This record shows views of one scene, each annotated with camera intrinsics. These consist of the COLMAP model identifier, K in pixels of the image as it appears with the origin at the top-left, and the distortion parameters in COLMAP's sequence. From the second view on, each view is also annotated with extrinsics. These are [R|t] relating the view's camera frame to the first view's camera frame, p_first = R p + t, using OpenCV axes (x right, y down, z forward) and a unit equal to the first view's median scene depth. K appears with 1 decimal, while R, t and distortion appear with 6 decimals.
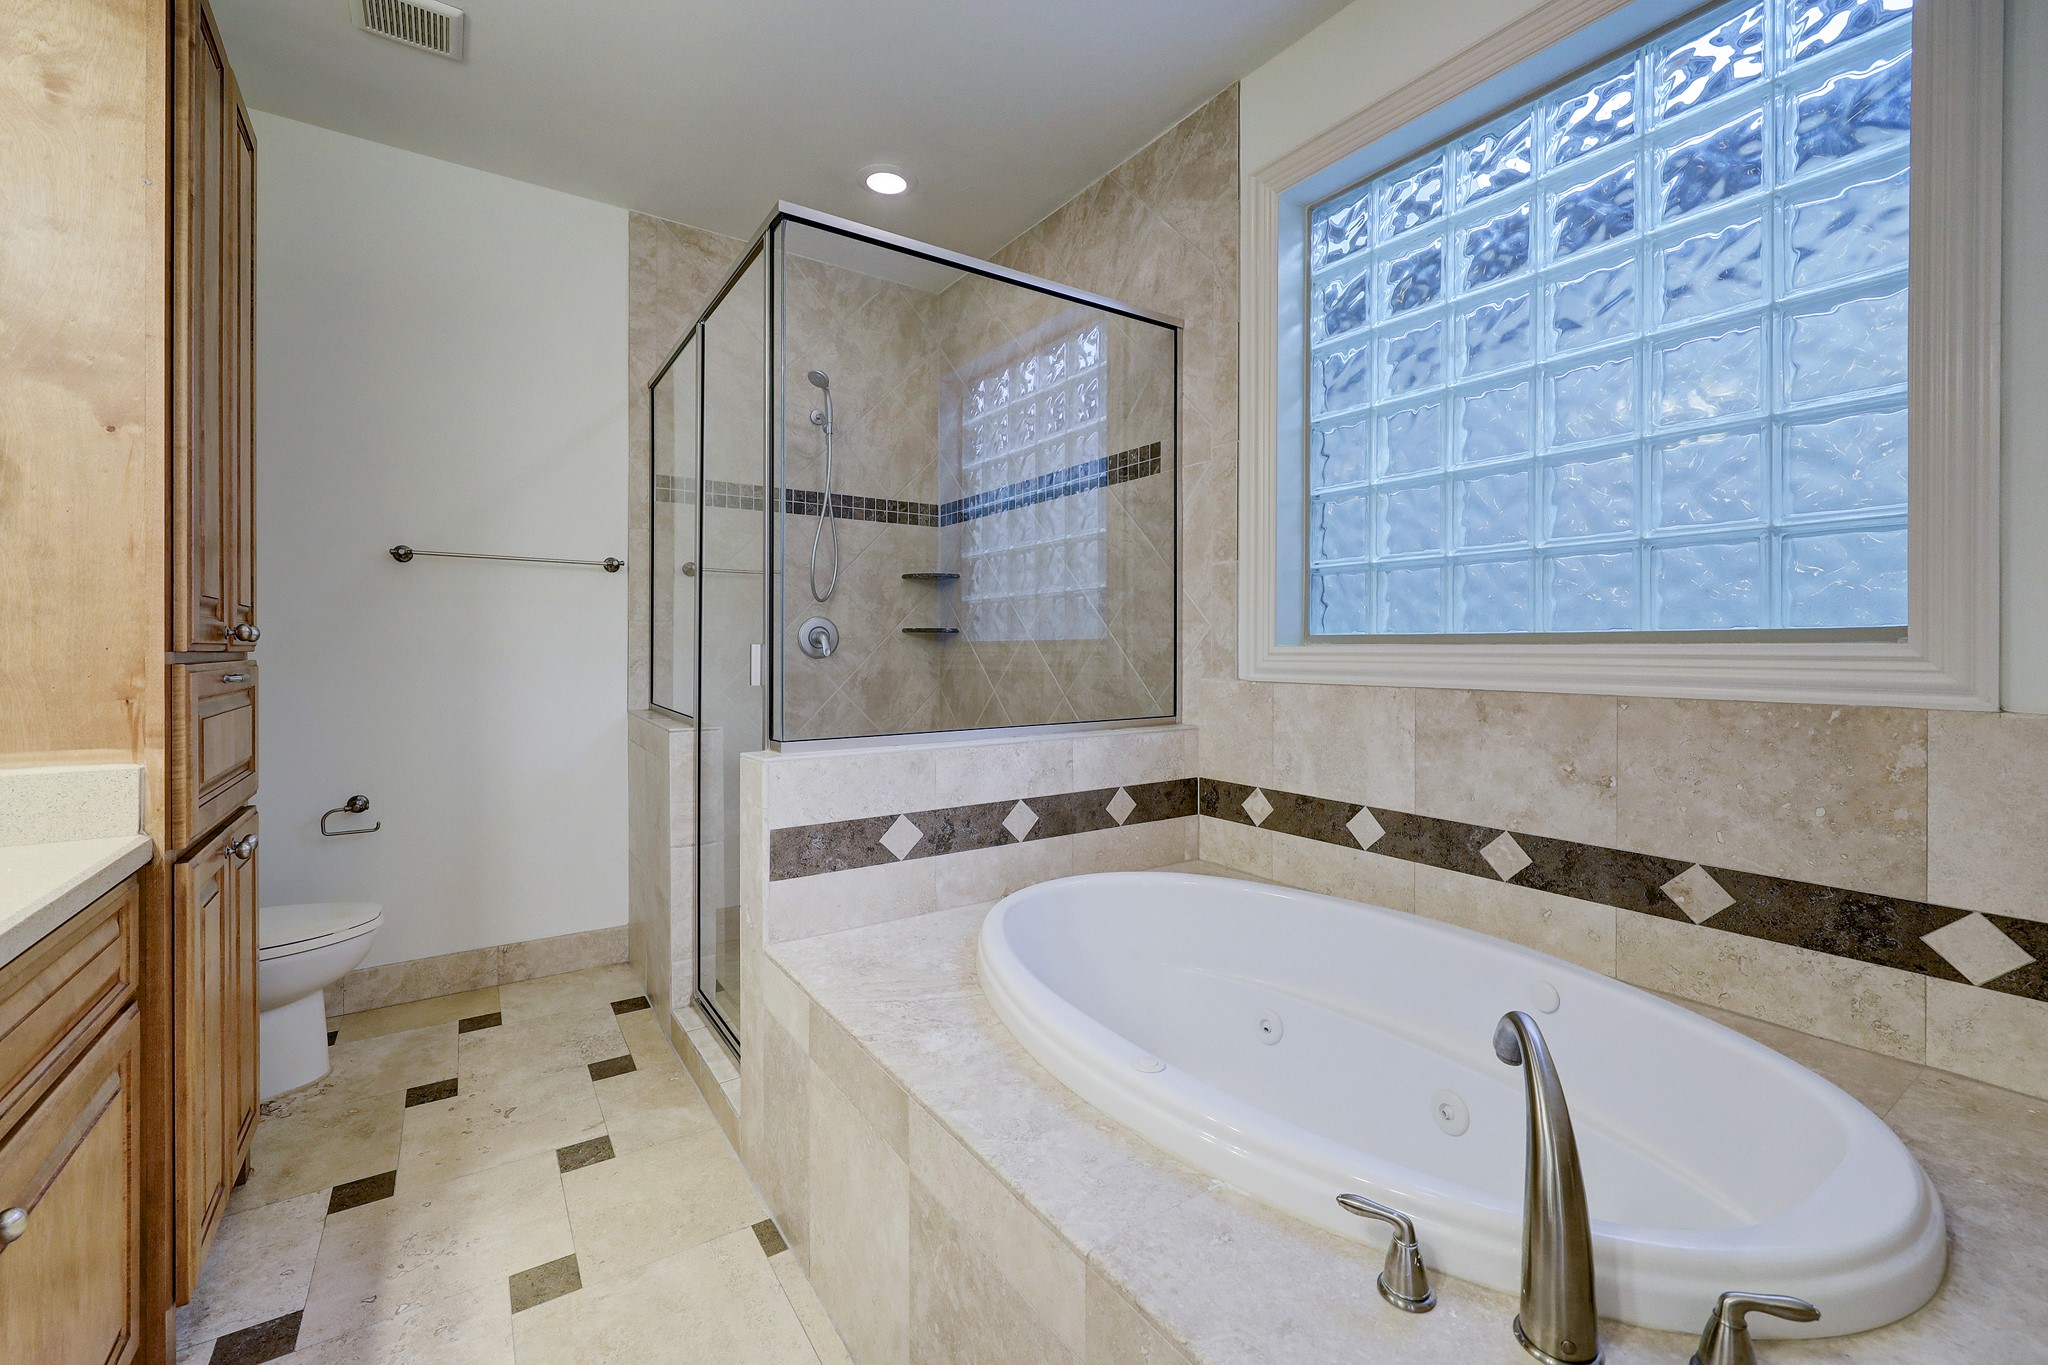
lens RADIAL K [[845.3, 0, 1013.3], [0, 845.3, 645.6], [0, 0, 1]] dist [0.001549, -0.000805]
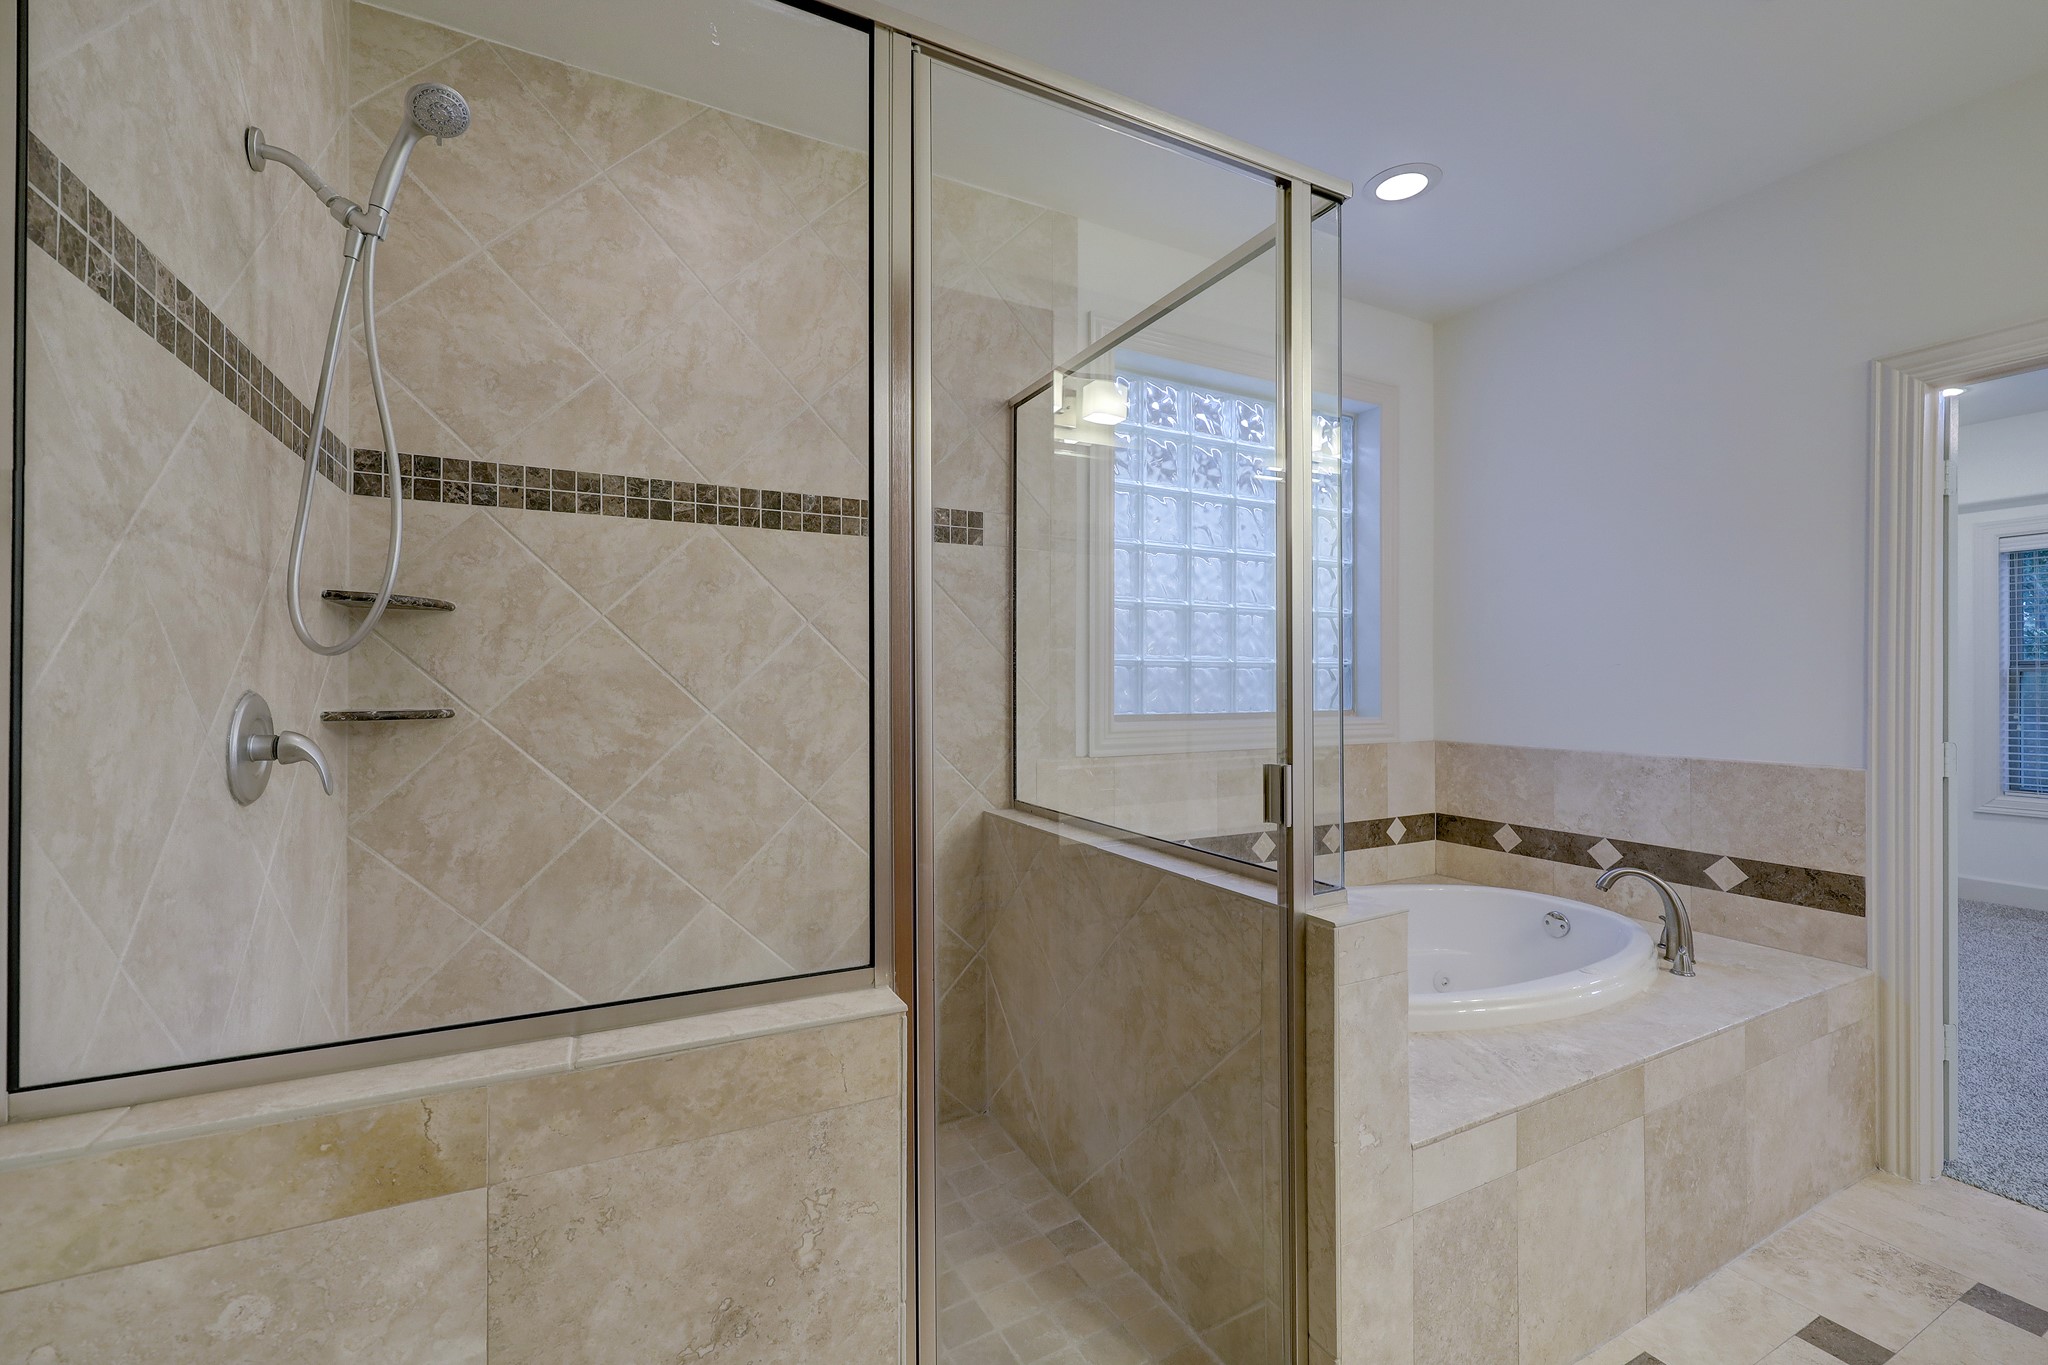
lens RADIAL K [[845.3, 0, 1020.2], [0, 845.3, 681.4], [0, 0, 1]] dist [0.001549, -0.000805]
pose [[0.113653, -0.003876, 0.993513, -0.950380], [-0.002857, 0.999987, 0.004228, -0.072036], [-0.993516, -0.003319, 0.113641, 1.070882]]
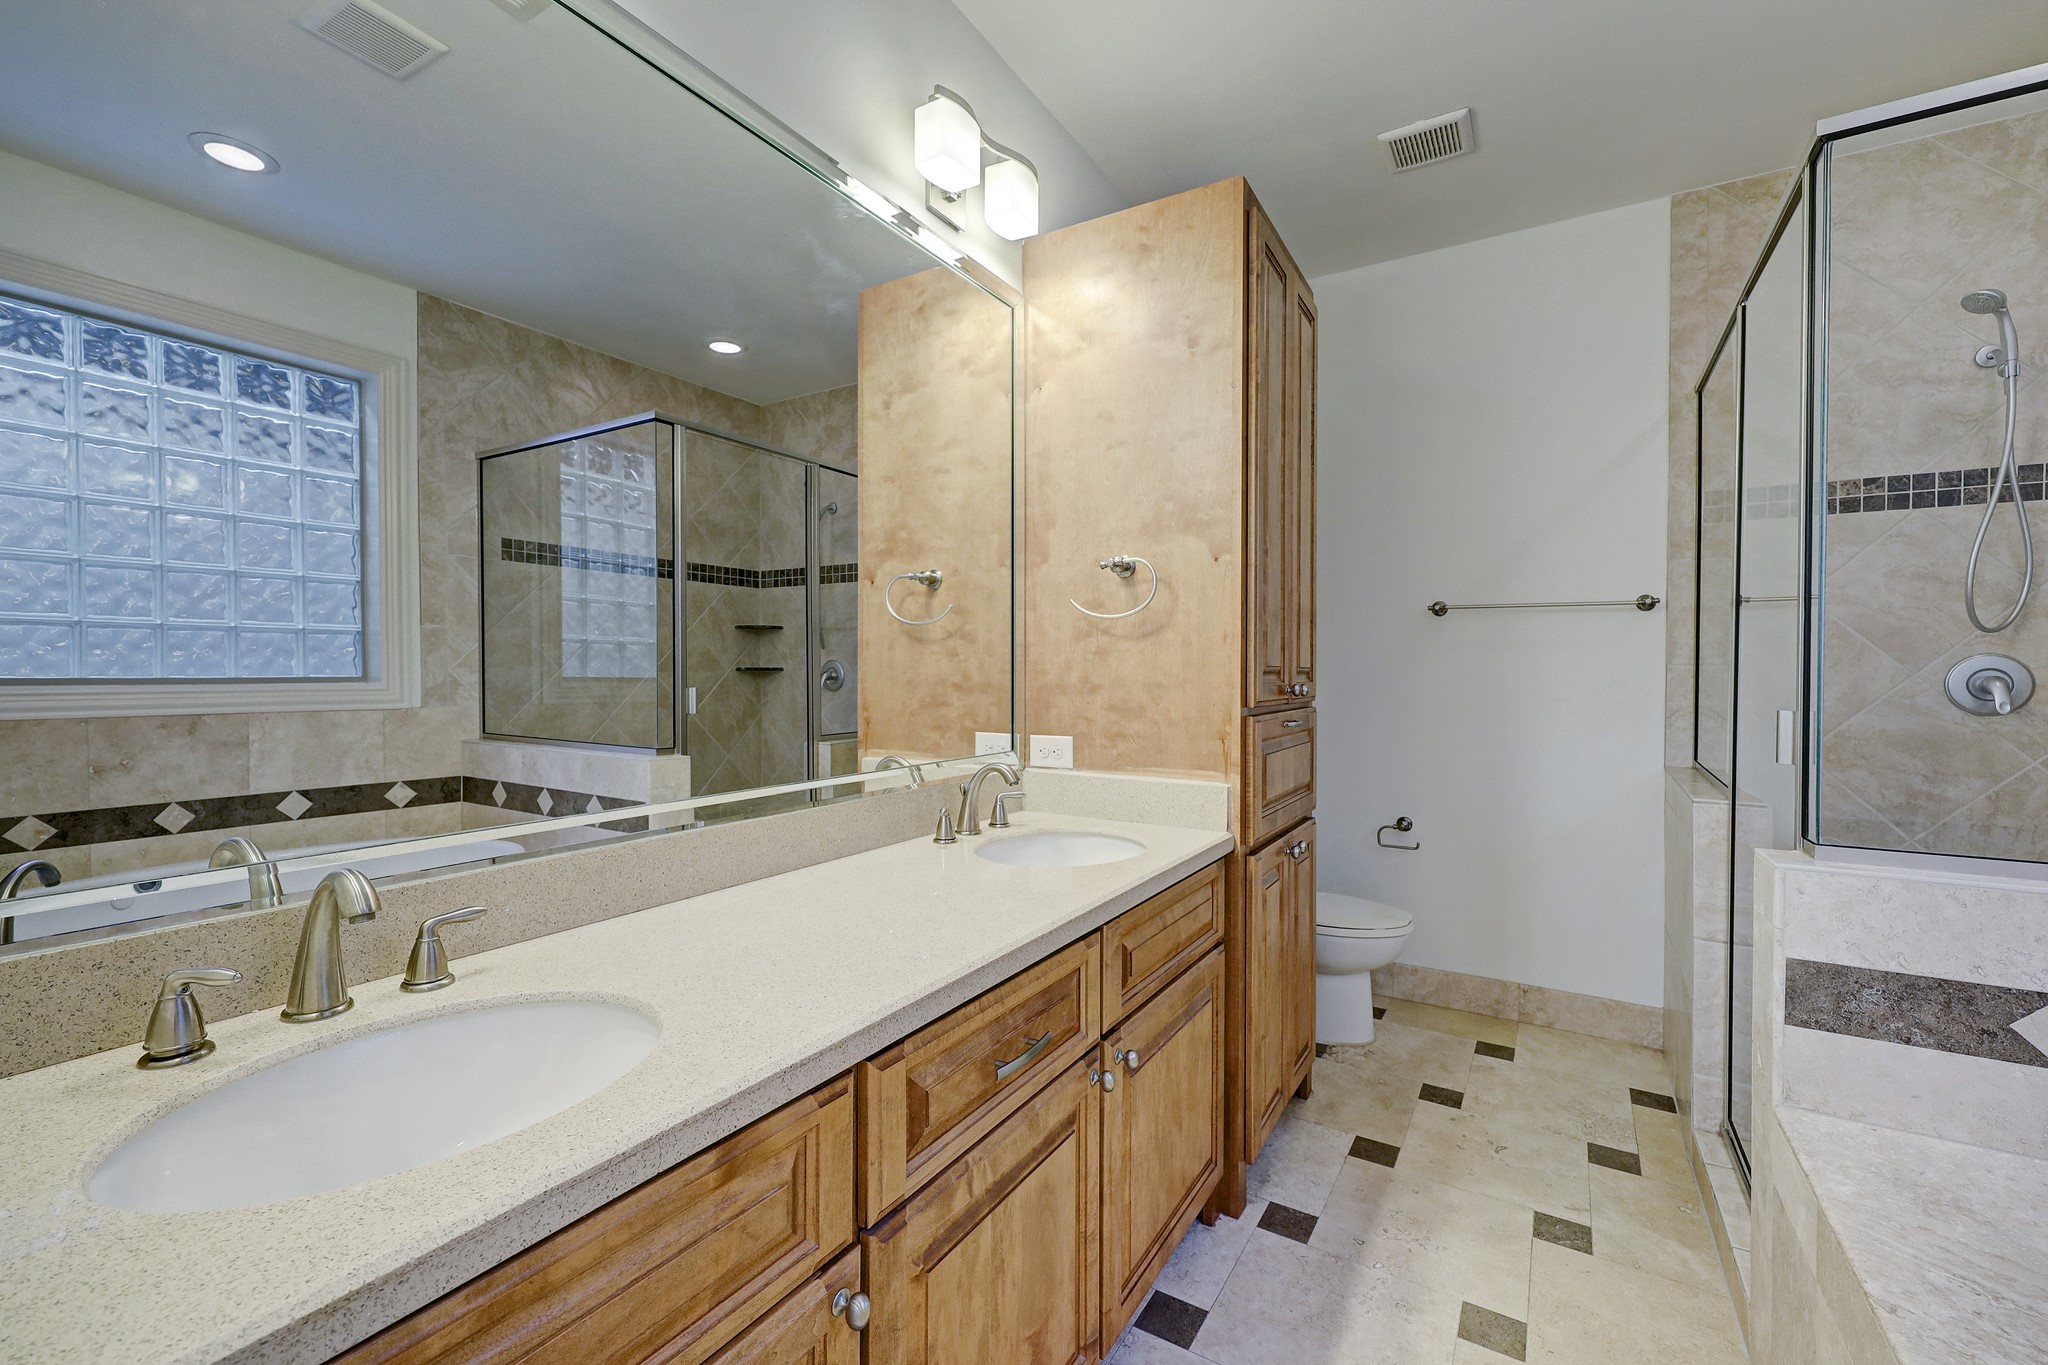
lens RADIAL K [[845.3, 0, 1034.9], [0, 845.3, 672.9], [0, 0, 1]] dist [0.001549, -0.000805]
pose [[0.414365, 0.003988, -0.910102, 0.112342], [0.002460, 0.999982, 0.005502, -0.041007], [0.910107, -0.004519, 0.414348, 0.052285]]
